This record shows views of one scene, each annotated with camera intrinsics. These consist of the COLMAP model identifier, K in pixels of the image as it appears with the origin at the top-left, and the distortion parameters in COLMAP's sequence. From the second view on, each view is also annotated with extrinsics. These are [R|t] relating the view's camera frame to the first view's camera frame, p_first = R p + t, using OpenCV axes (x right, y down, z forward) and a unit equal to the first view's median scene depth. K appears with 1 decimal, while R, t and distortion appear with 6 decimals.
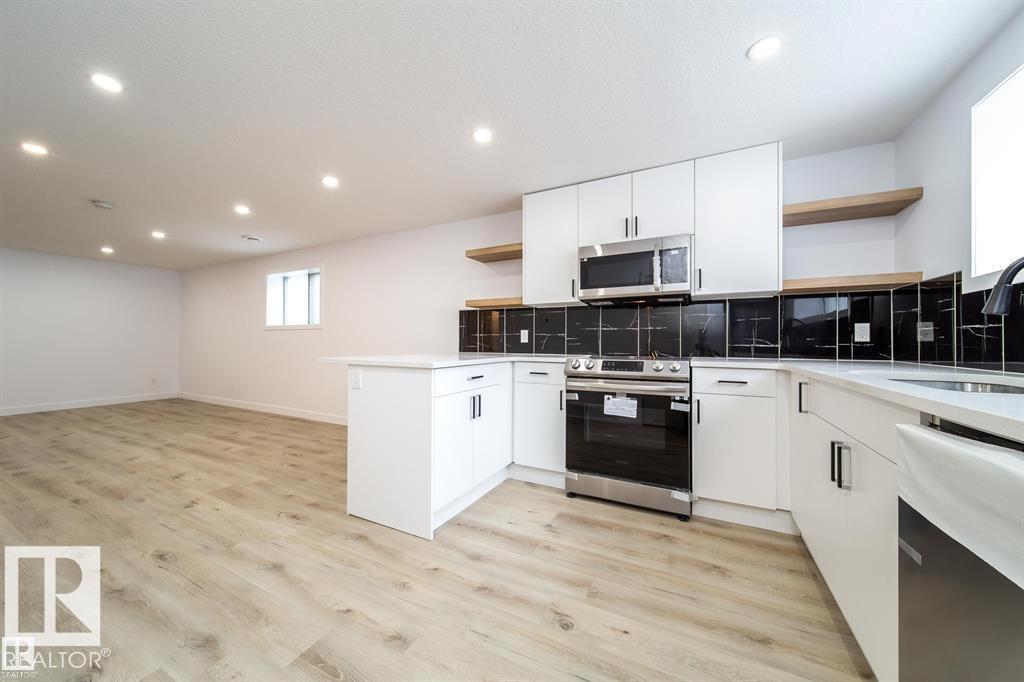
lens RADIAL K [[360.8, 0, 509.7], [0, 360.8, 341.5], [0, 0, 1]] dist [0.001737, 0.000016]
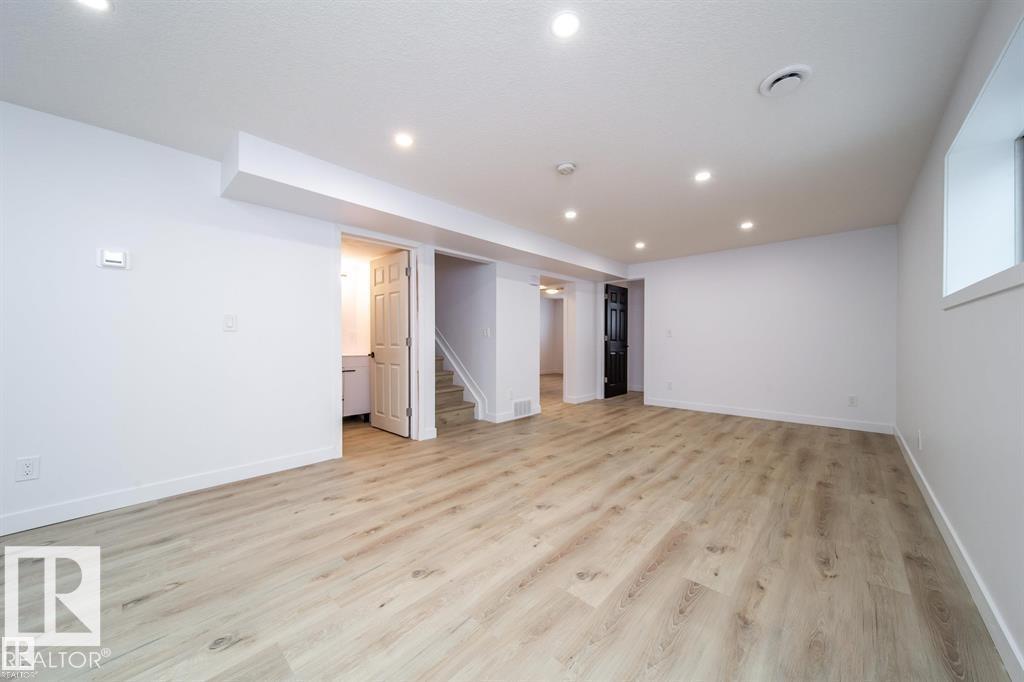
lens RADIAL K [[360.8, 0, 509.7], [0, 360.8, 341.5], [0, 0, 1]] dist [0.001737, 0.000016]
pose [[-0.266533, -0.003510, -0.963819, -0.470673], [-0.002393, 0.999993, -0.002980, 0.007155], [0.963823, 0.001512, -0.266539, 1.519455]]
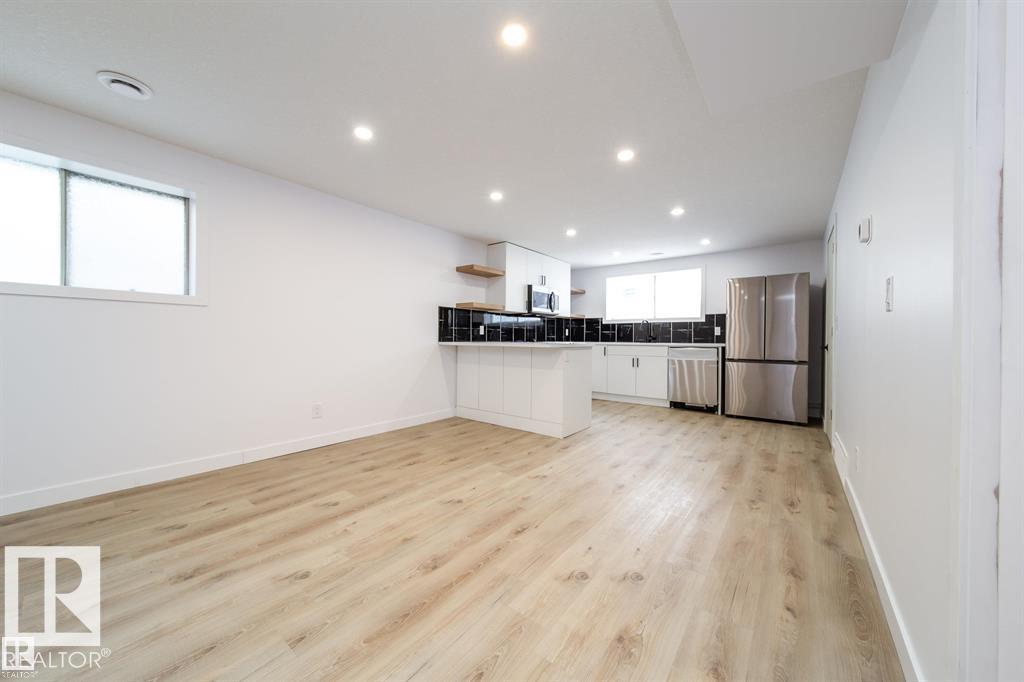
lens RADIAL K [[360.8, 0, 509.7], [0, 360.8, 341.5], [0, 0, 1]] dist [0.001737, 0.000016]
pose [[0.185759, -0.009099, 0.982553, -1.960812], [-0.008846, 0.999901, 0.010932, 0.020318], [-0.982556, -0.010723, 0.185660, 0.876587]]
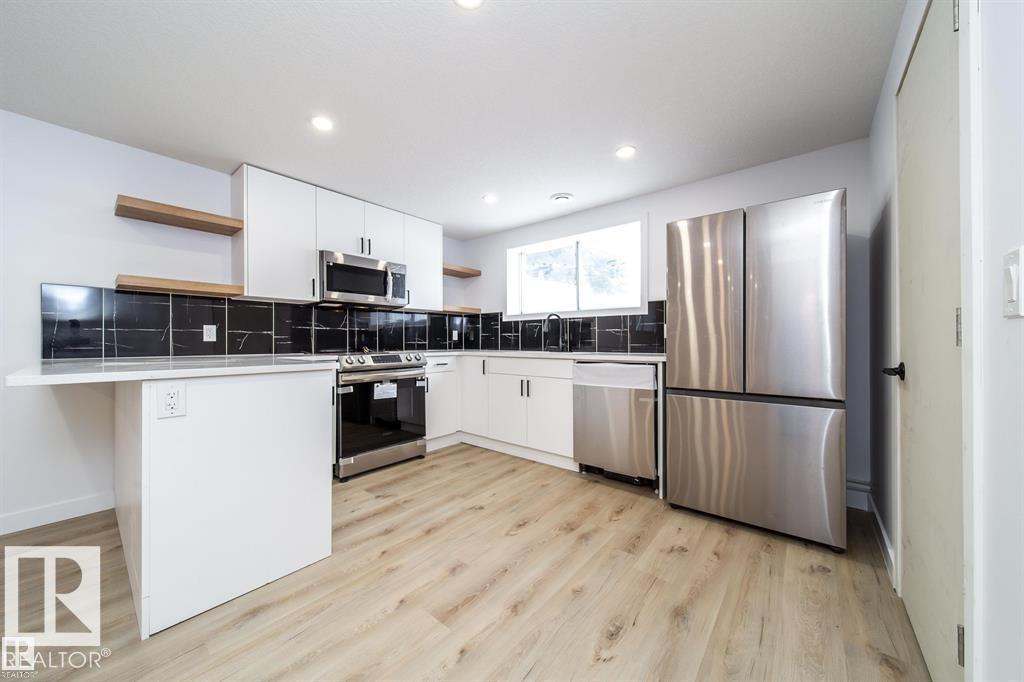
lens RADIAL K [[360.8, 0, 509.7], [0, 360.8, 341.5], [0, 0, 1]] dist [0.001737, 0.000016]
pose [[0.211421, -0.002508, 0.977392, -0.831035], [-0.000029, 0.999997, 0.002572, 0.002044], [-0.977395, -0.000572, 0.211421, 0.290811]]
